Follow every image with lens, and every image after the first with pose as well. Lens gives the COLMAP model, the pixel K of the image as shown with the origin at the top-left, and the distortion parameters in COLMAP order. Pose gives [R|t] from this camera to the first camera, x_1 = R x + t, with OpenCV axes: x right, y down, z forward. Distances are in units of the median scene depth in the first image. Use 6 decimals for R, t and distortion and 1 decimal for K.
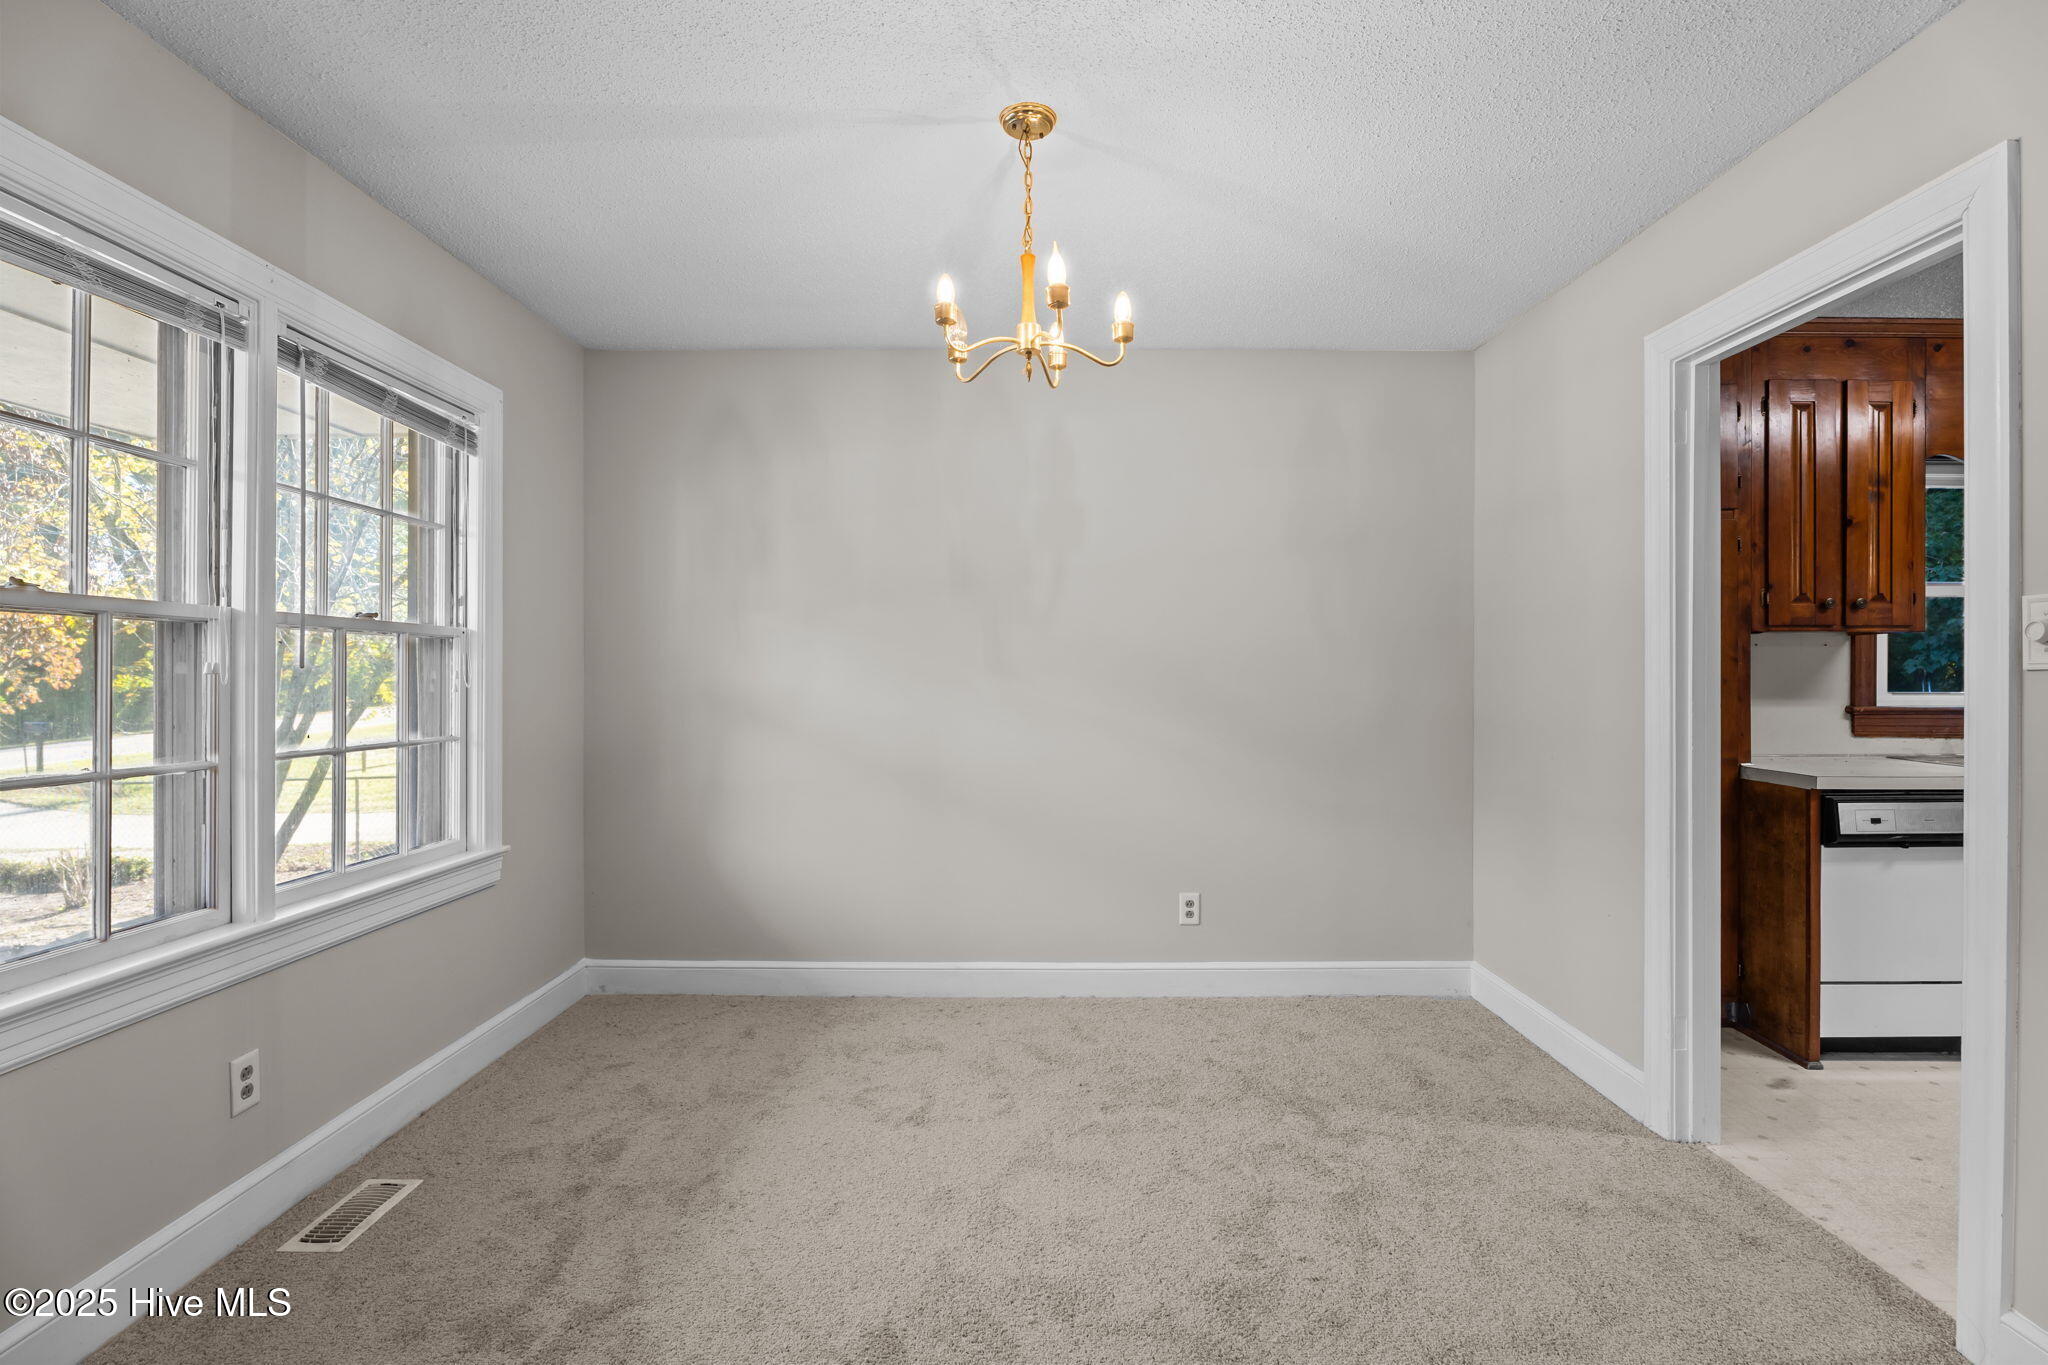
lens RADIAL K [[964.4, 0, 1030.9], [0, 964.4, 678.6], [0, 0, 1]] dist [-0.012516, 0.000526]
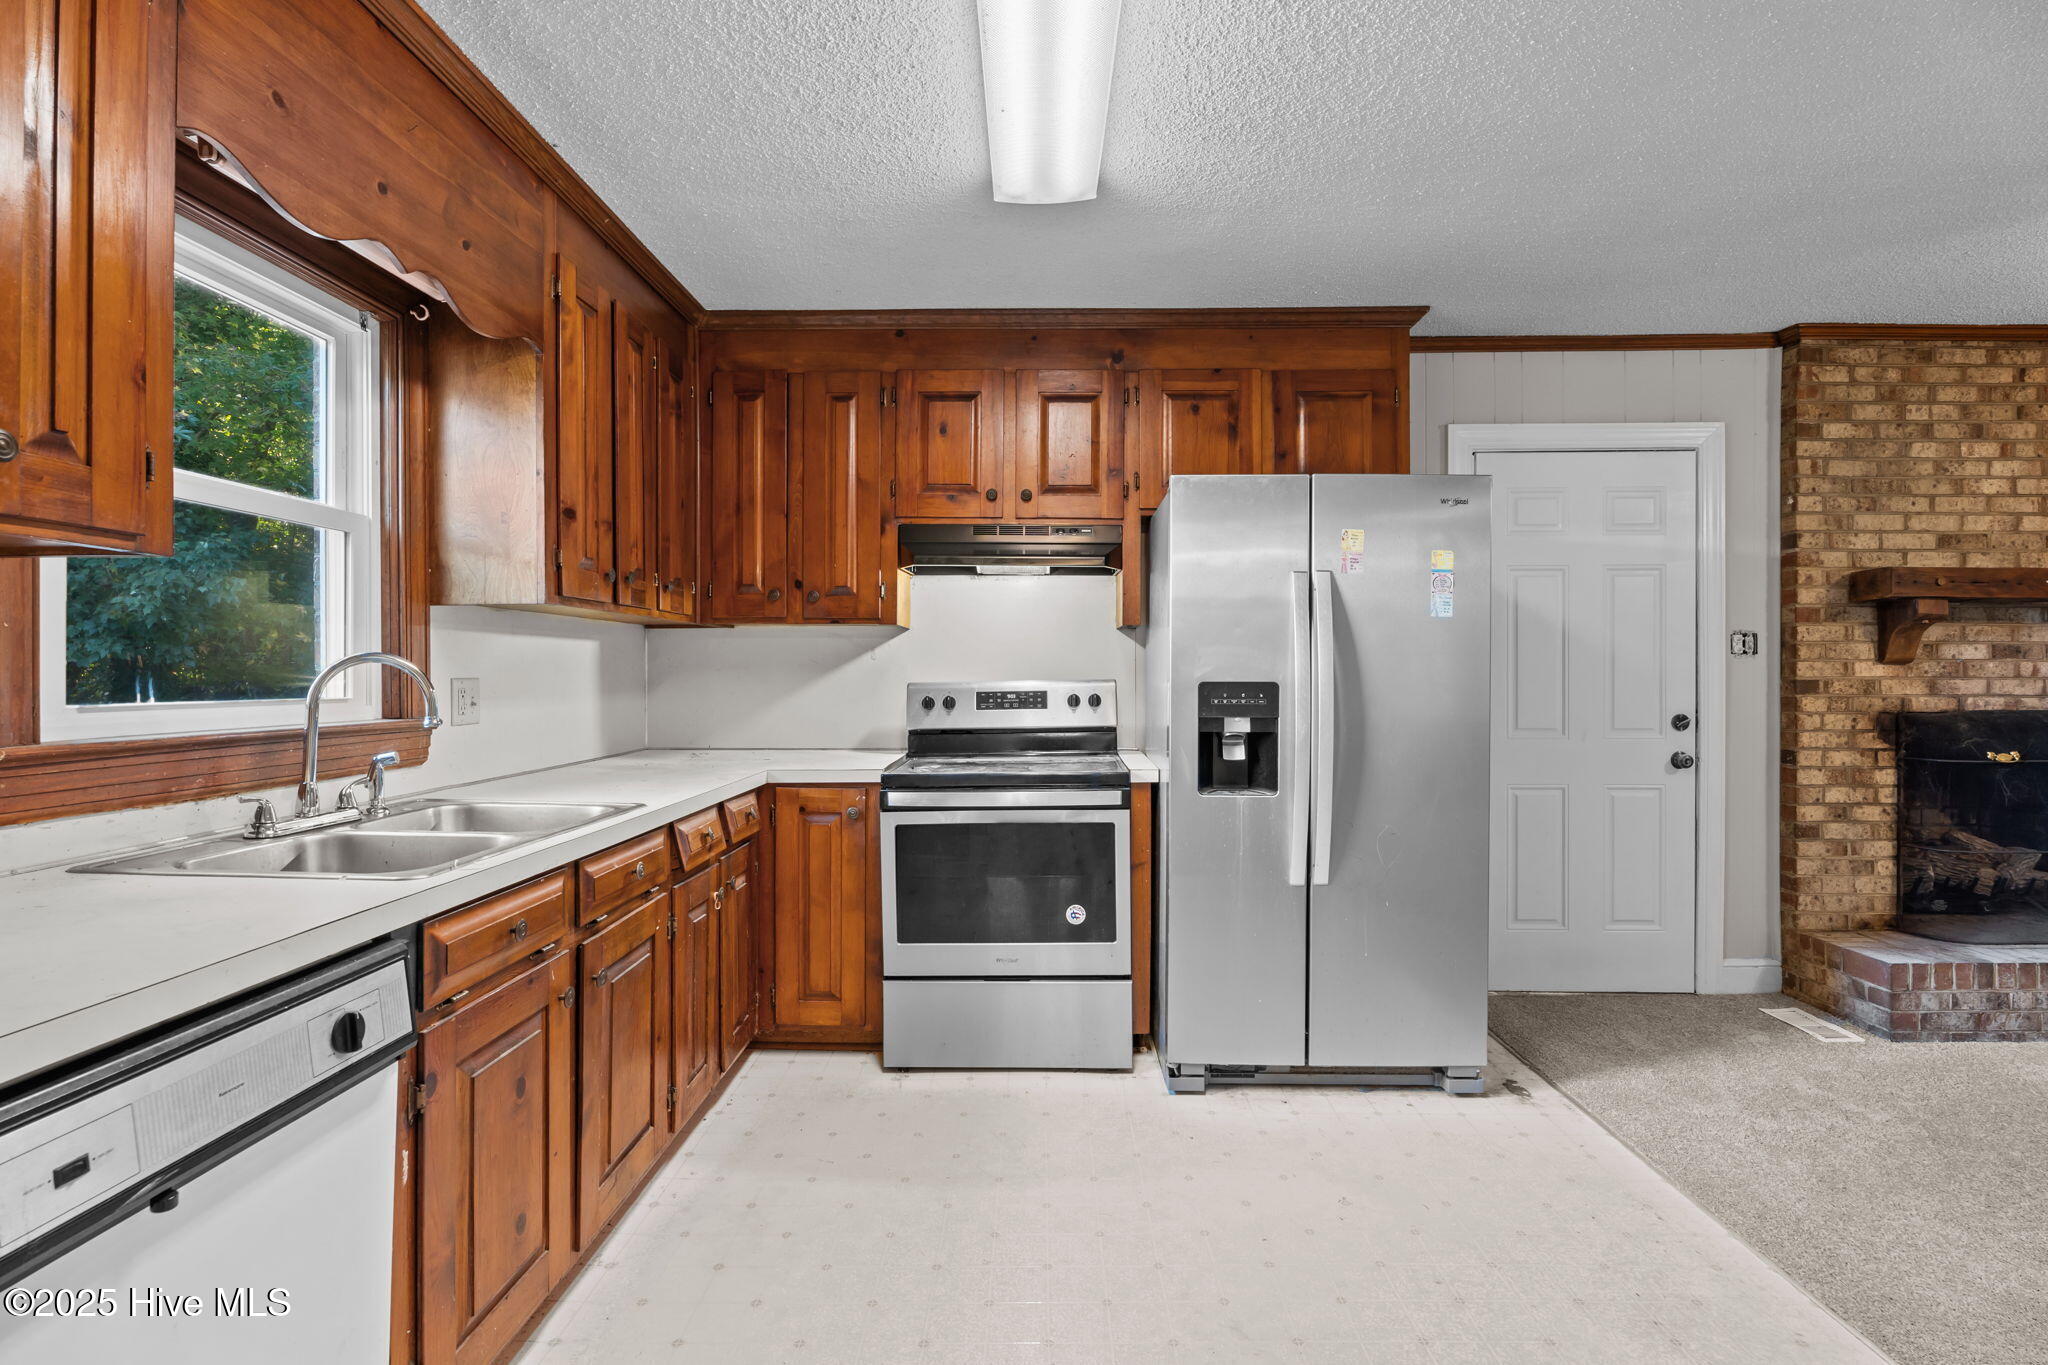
lens RADIAL K [[964.4, 0, 1028.3], [0, 964.4, 680.0], [0, 0, 1]] dist [-0.012516, 0.000526]
pose [[0.022506, -0.006884, 0.999723, 0.547271], [0.002445, 0.999974, 0.006831, 0.000918], [-0.999744, 0.002291, 0.022522, 0.635925]]
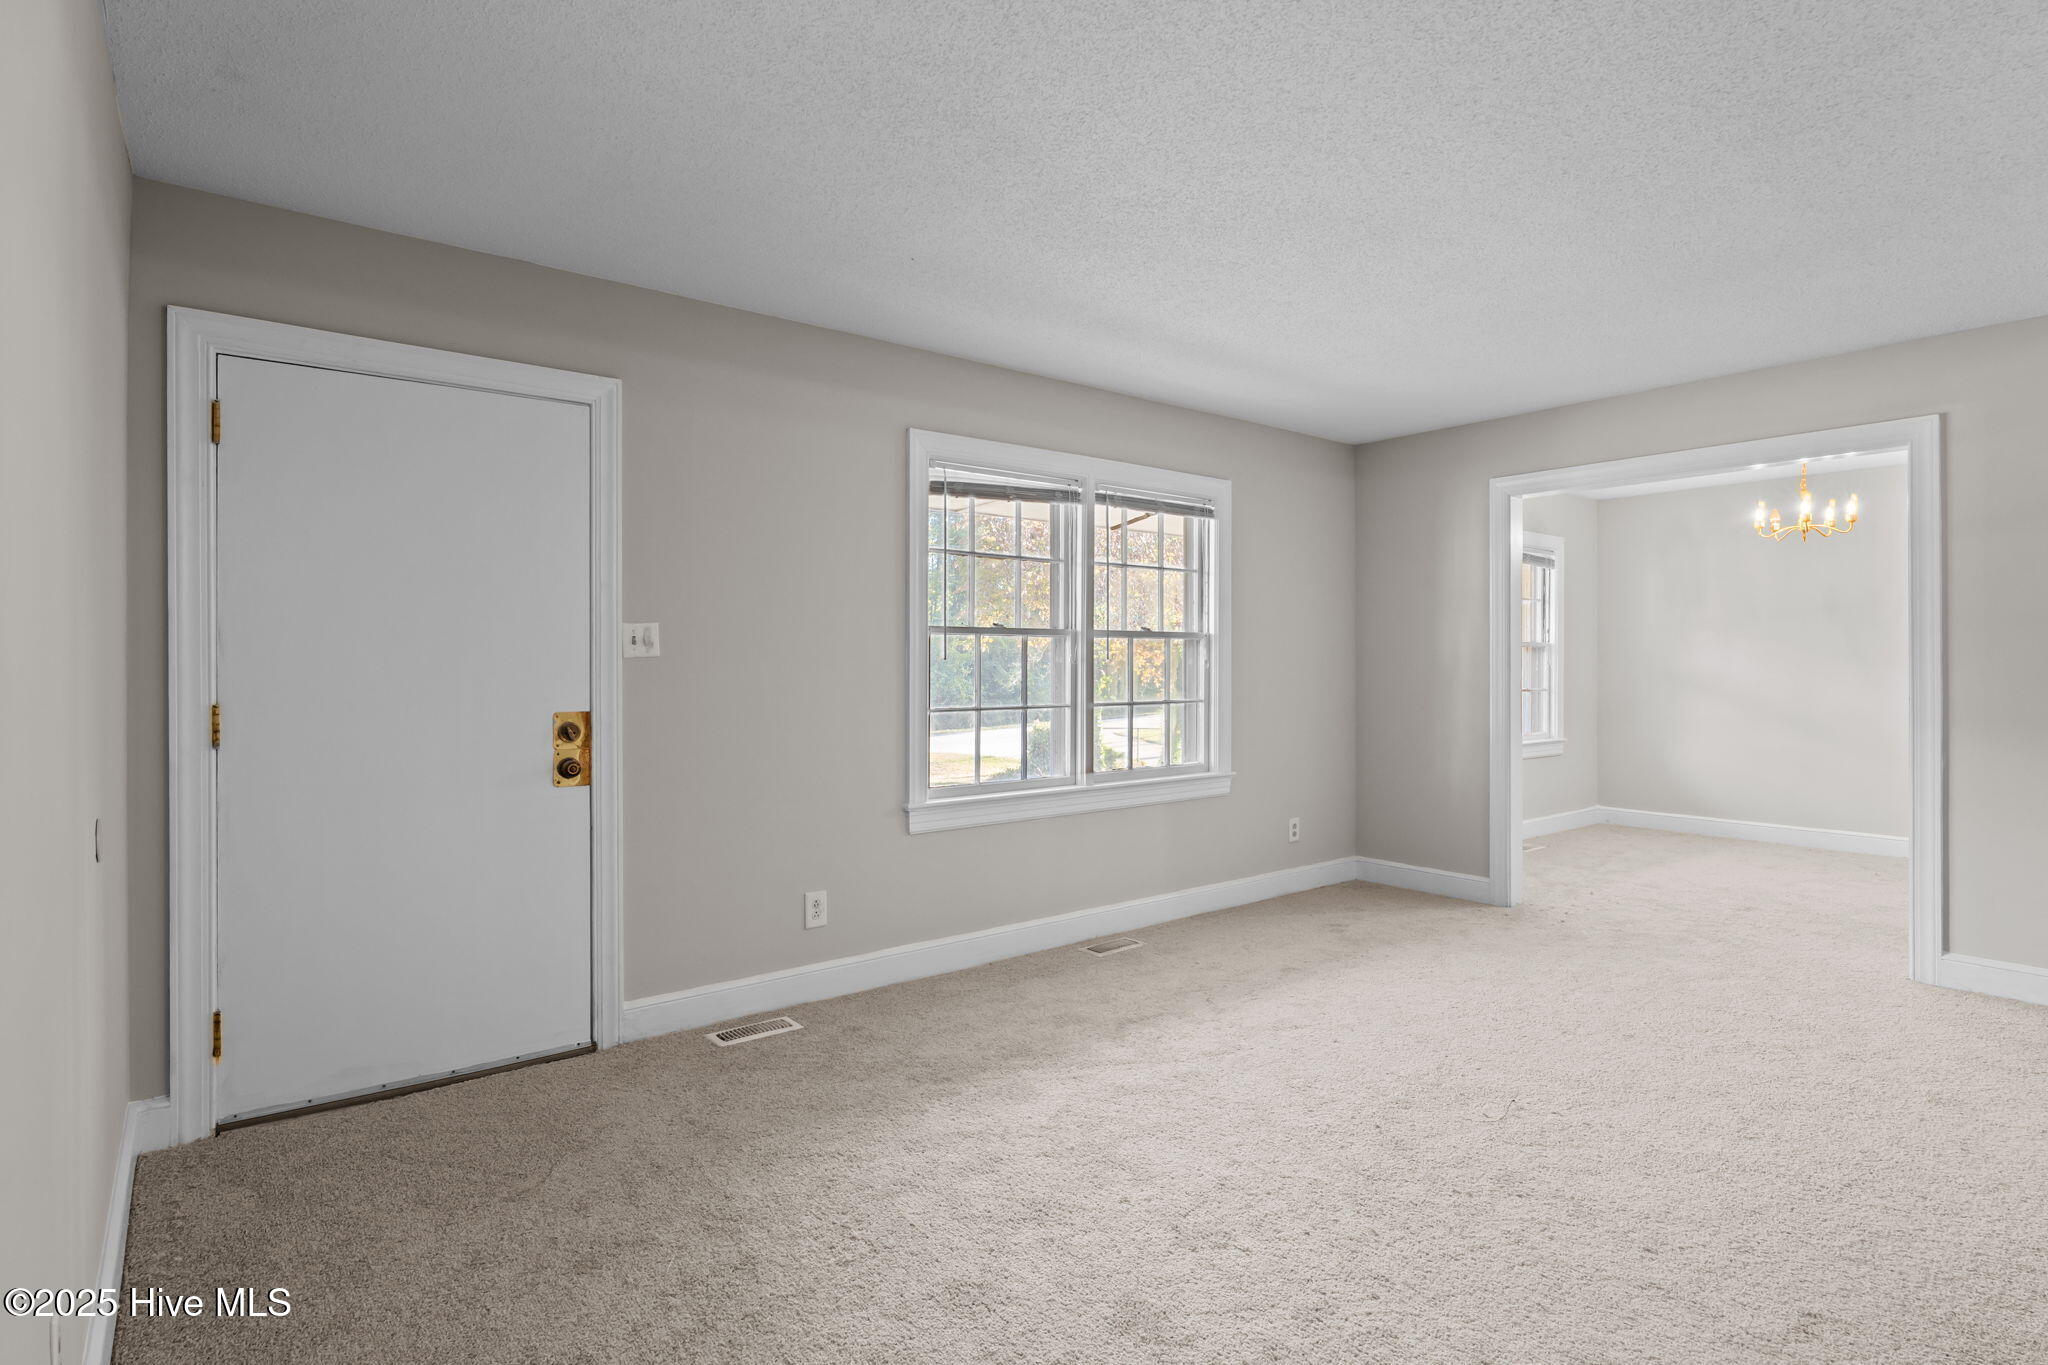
lens RADIAL K [[1028.7, 0, 1043.4], [0, 1028.7, 665.4], [0, 0, 1]] dist [-0.008516, -0.000509]
pose [[0.638645, -0.001129, -0.769501, 0.487657], [0.001608, 0.999999, -0.000133, 0.000888], [0.769500, -0.001152, 0.638646, -1.372202]]
